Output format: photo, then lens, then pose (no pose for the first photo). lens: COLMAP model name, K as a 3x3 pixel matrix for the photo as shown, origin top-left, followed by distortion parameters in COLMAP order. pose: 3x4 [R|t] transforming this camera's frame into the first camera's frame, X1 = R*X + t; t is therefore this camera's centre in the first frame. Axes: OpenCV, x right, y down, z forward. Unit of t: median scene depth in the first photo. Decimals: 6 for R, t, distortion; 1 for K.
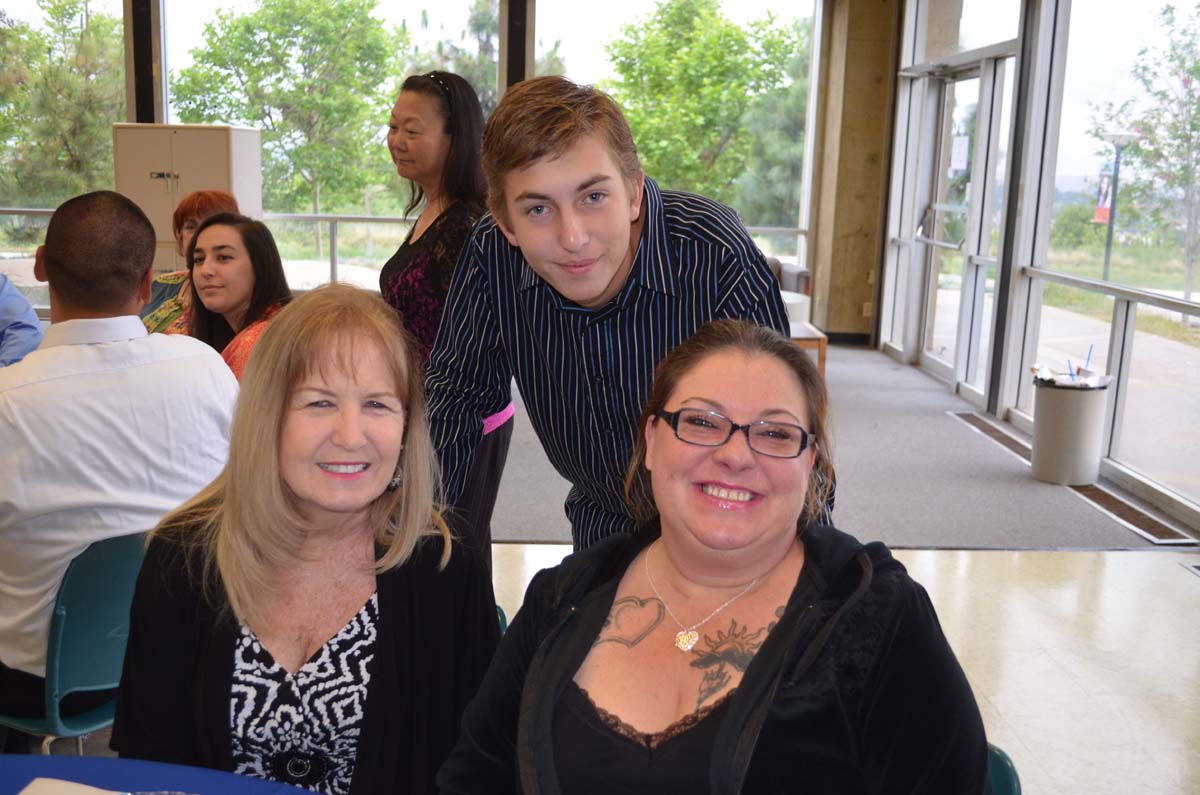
lens RADIAL K [[1166.1, 0, 599.3], [0, 1166.1, 393.7], [0, 0, 1]] dist [-0.051380, 0.000000]
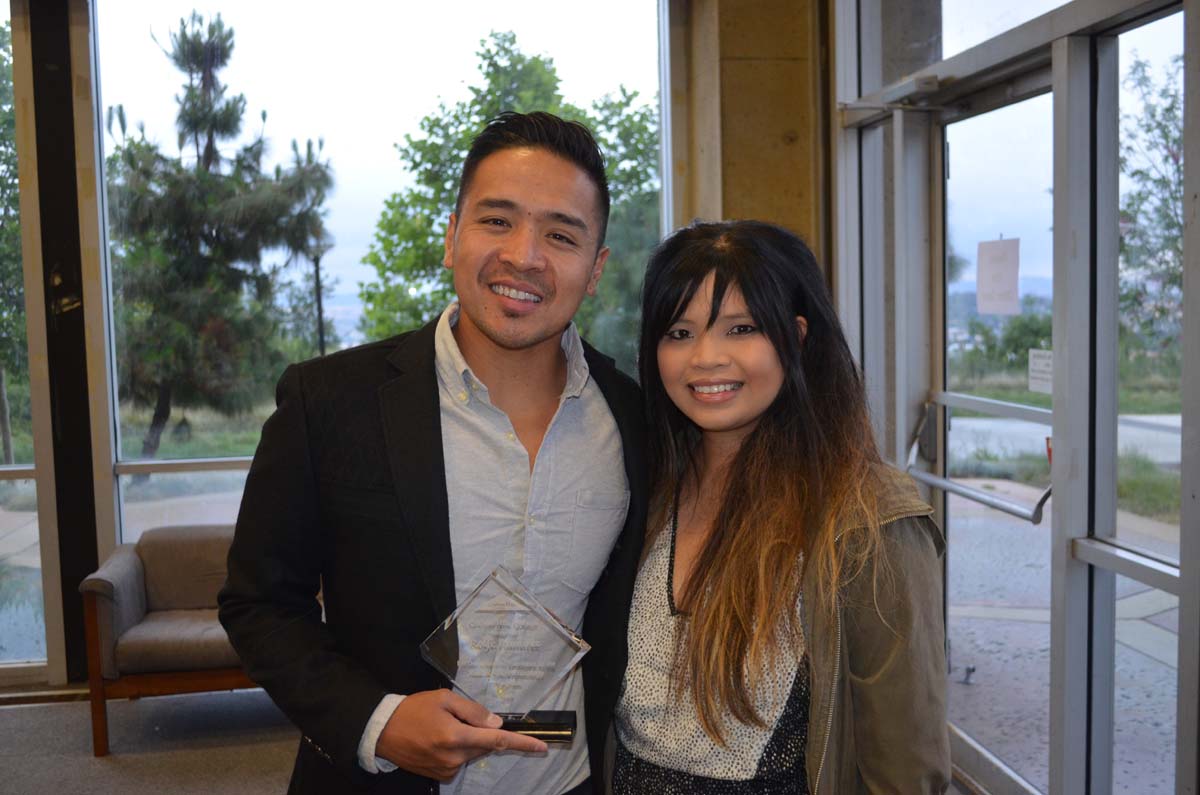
lens RADIAL K [[1309.0, 0, 600.5], [0, 1309.0, 400.3], [0, 0, 1]] dist [-0.060584, 0.000000]
pose [[0.994027, -0.068195, 0.085200, 0.049397], [0.077461, 0.990834, -0.110665, -0.049193], [-0.076873, 0.116604, 0.990199, 0.218767]]
